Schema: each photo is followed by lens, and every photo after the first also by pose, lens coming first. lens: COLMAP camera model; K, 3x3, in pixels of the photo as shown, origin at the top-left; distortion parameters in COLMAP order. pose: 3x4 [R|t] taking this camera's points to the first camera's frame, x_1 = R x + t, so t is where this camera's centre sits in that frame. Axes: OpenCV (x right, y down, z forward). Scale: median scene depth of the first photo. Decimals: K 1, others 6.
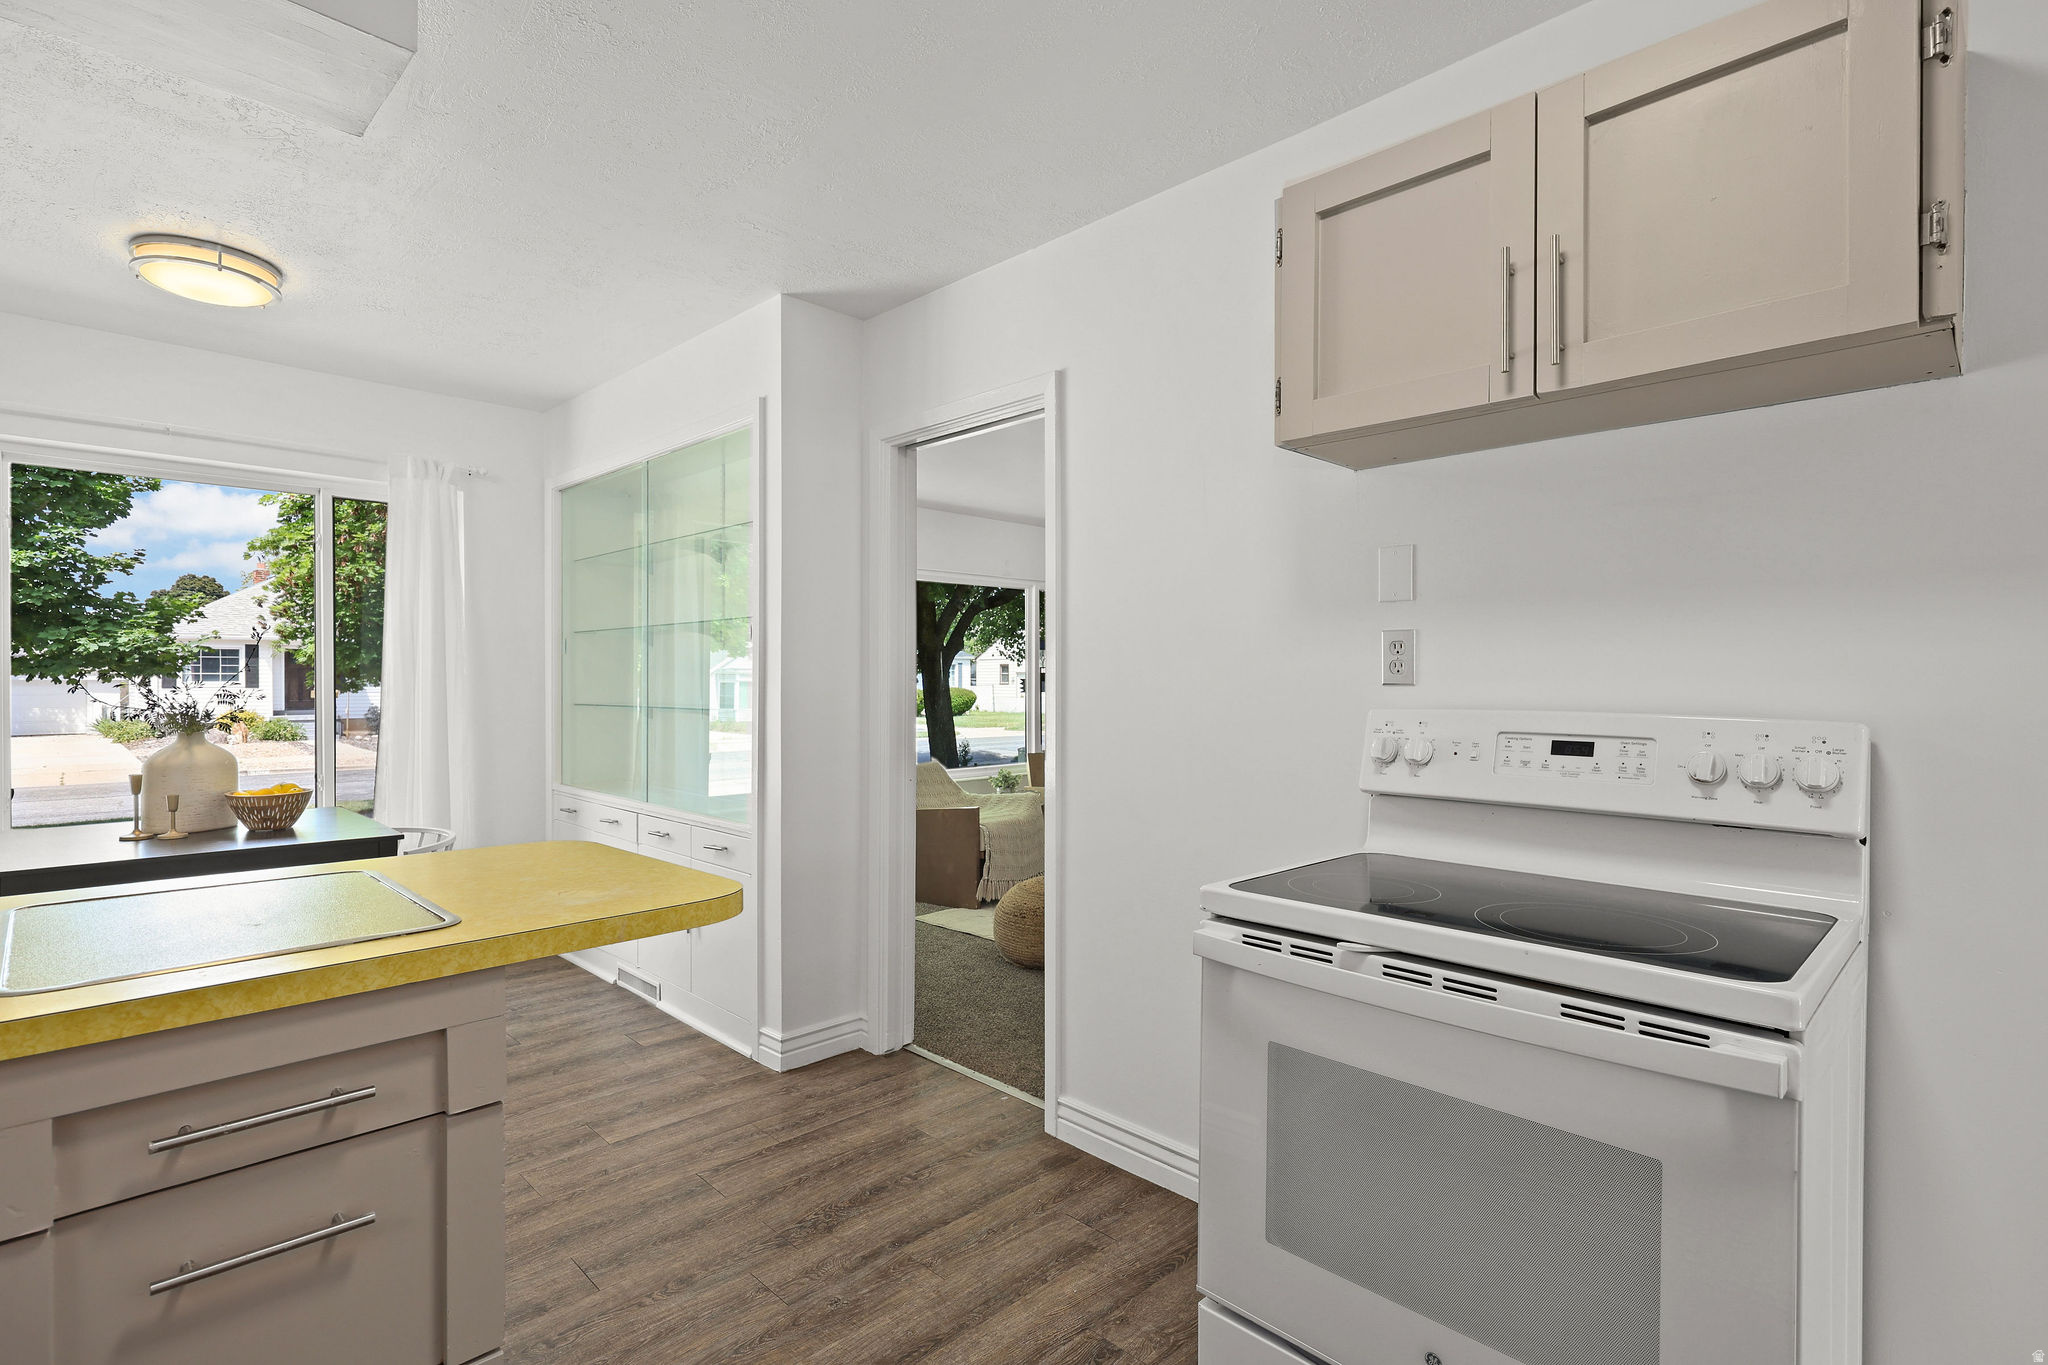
lens RADIAL K [[989.8, 0, 1016.8], [0, 989.8, 684.6], [0, 0, 1]] dist [0.001690, -0.000554]
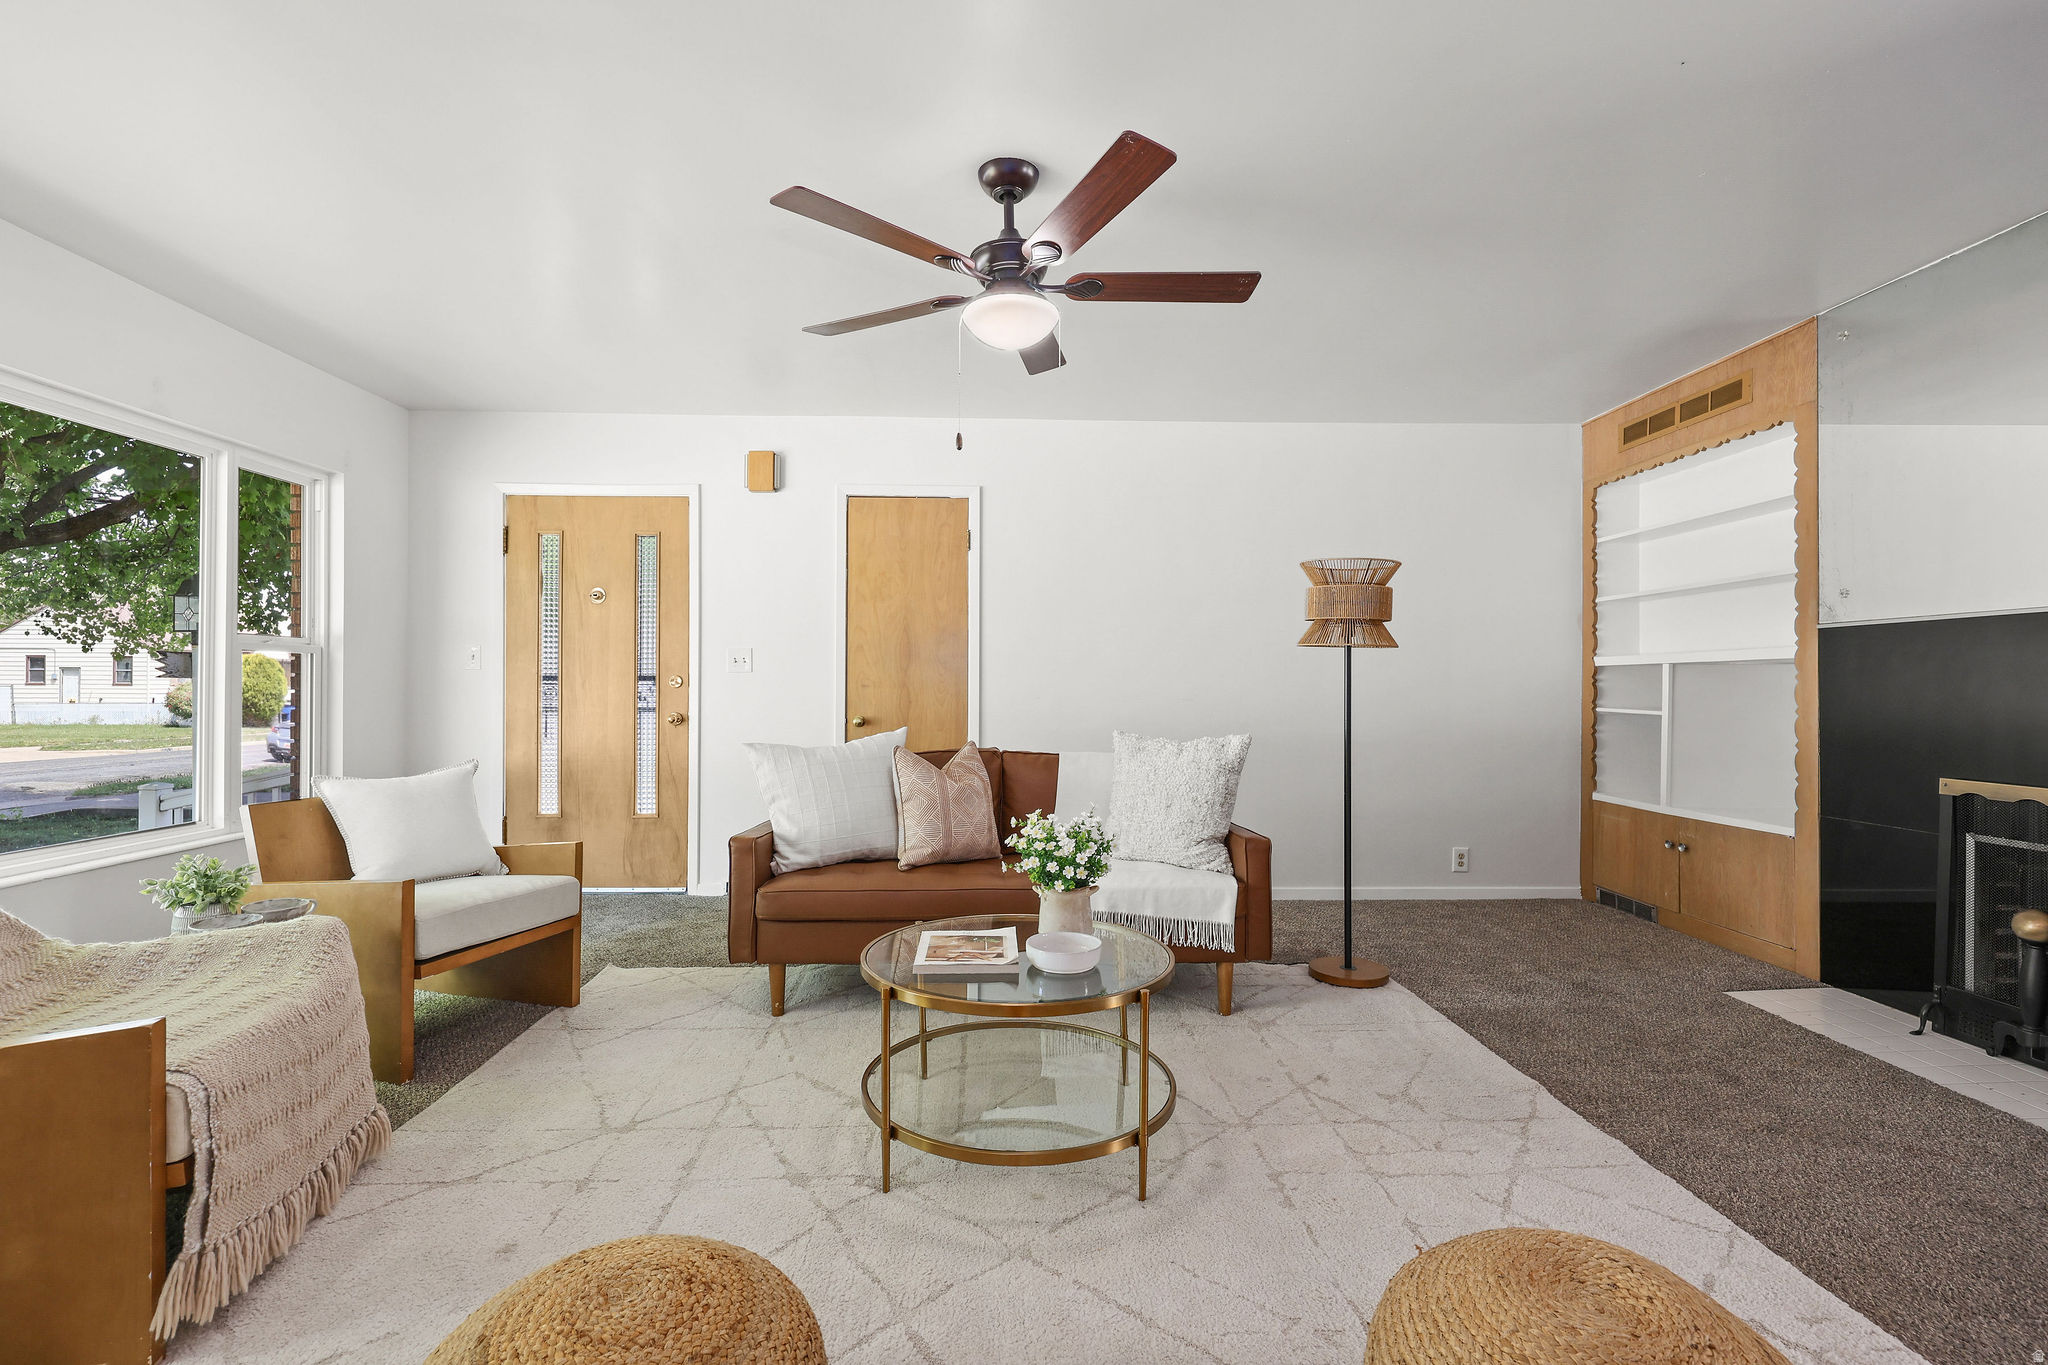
lens RADIAL K [[919.6, 0, 1022.0], [0, 919.6, 679.9], [0, 0, 1]] dist [-0.003939, -0.000742]
pose [[0.684797, 0.007472, 0.728695, -0.060982], [-0.000663, 0.999953, -0.009631, 0.021493], [-0.728733, 0.006112, 0.684770, 0.595280]]
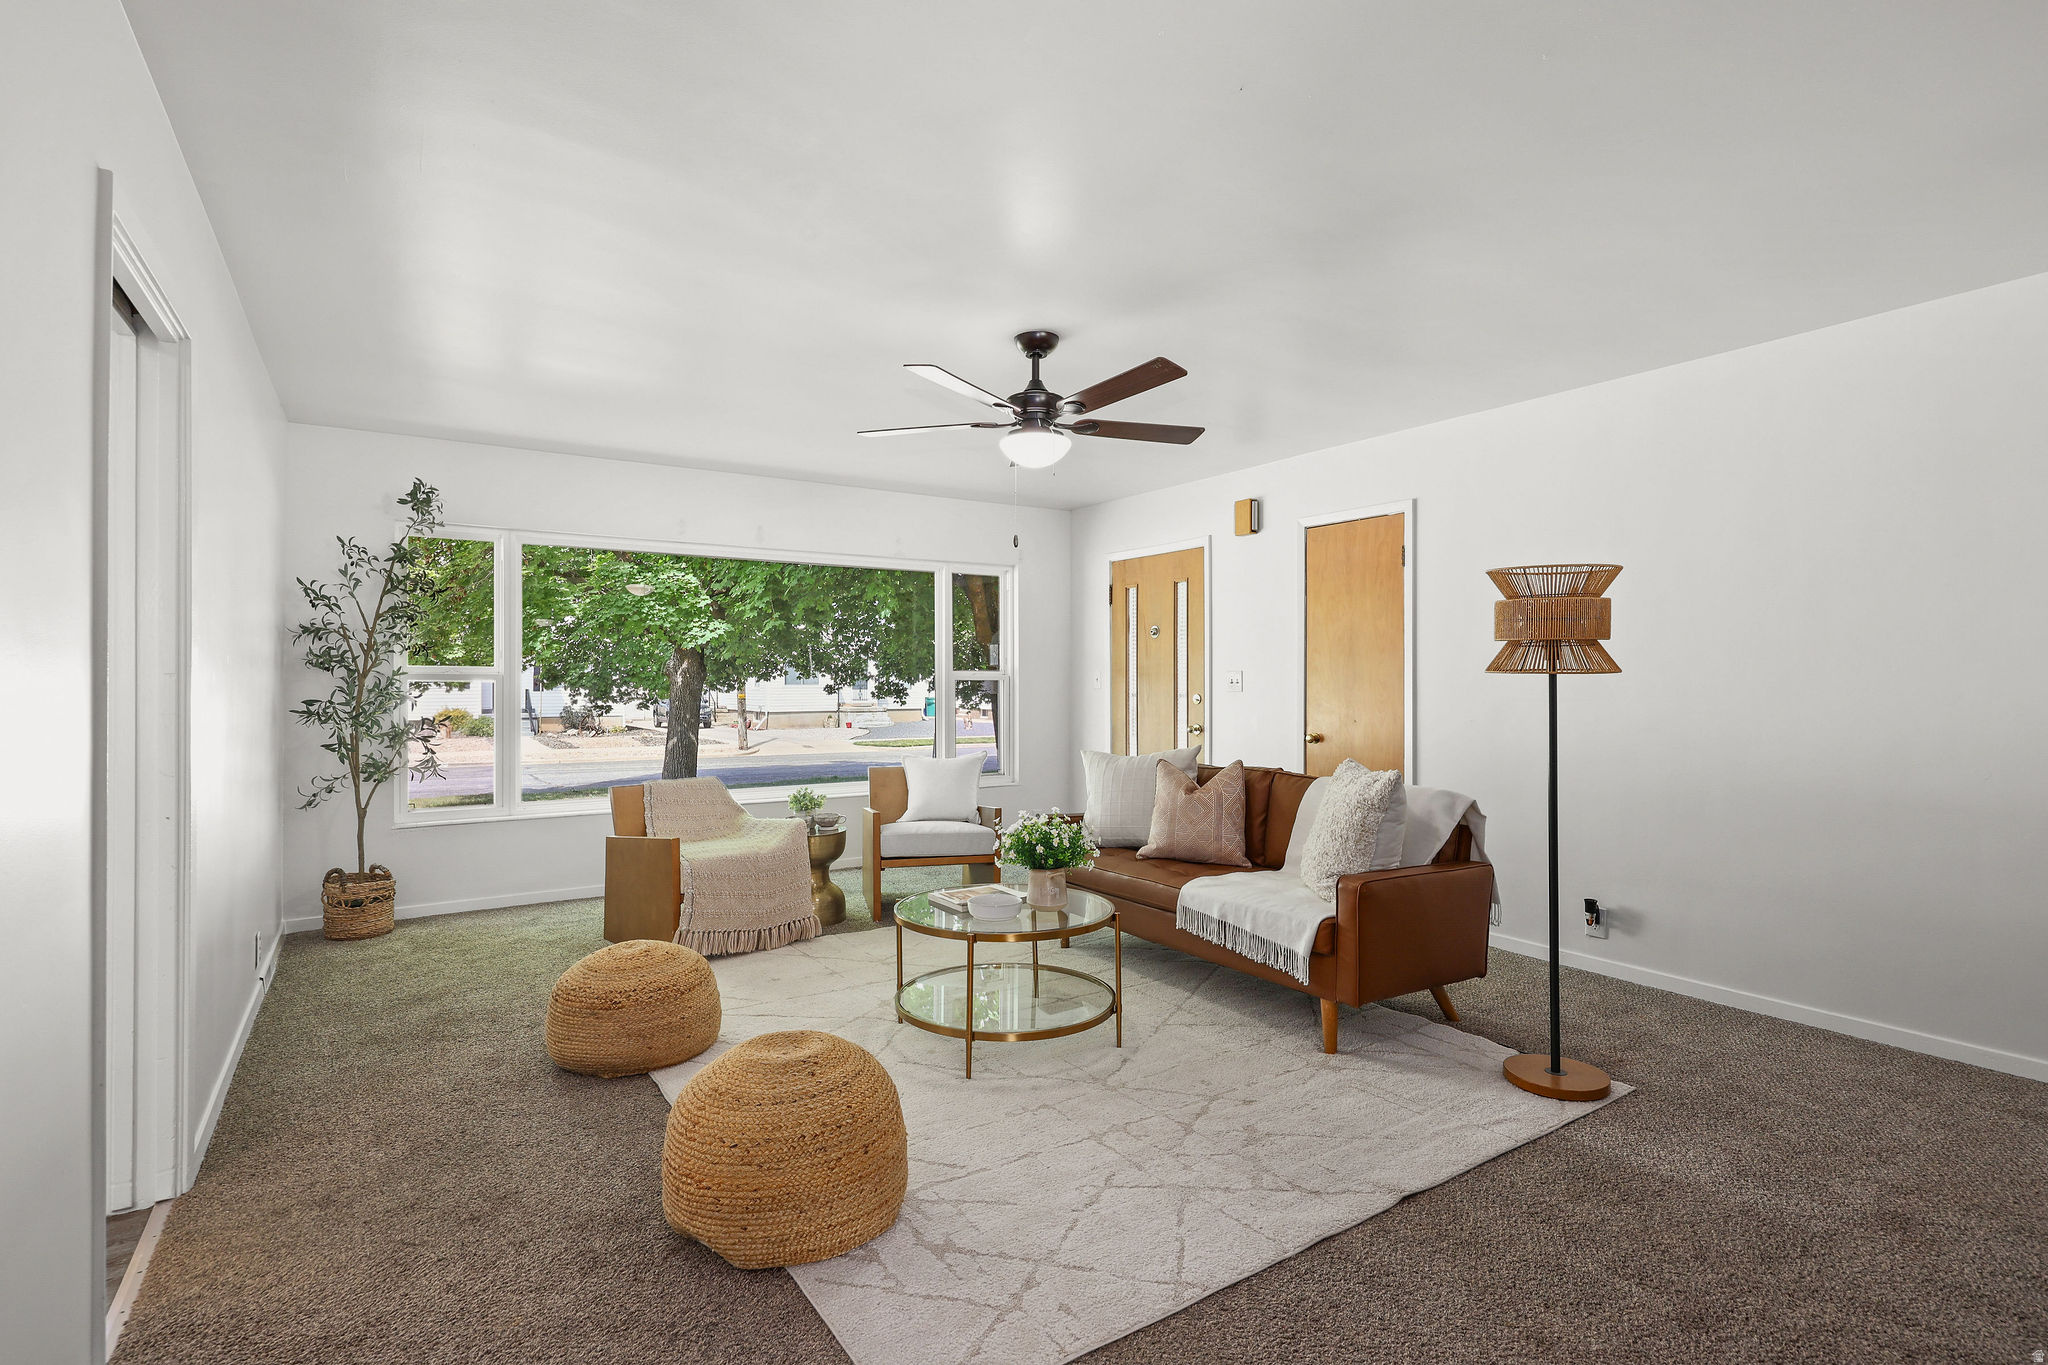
lens RADIAL K [[989.8, 0, 1020.0], [0, 989.8, 681.8], [0, 0, 1]] dist [0.001690, -0.000554]
pose [[0.978955, 0.000287, -0.204075, 0.377894], [-0.001231, 0.999989, -0.004501, 0.000486], [0.204071, 0.004657, 0.978945, 0.266634]]
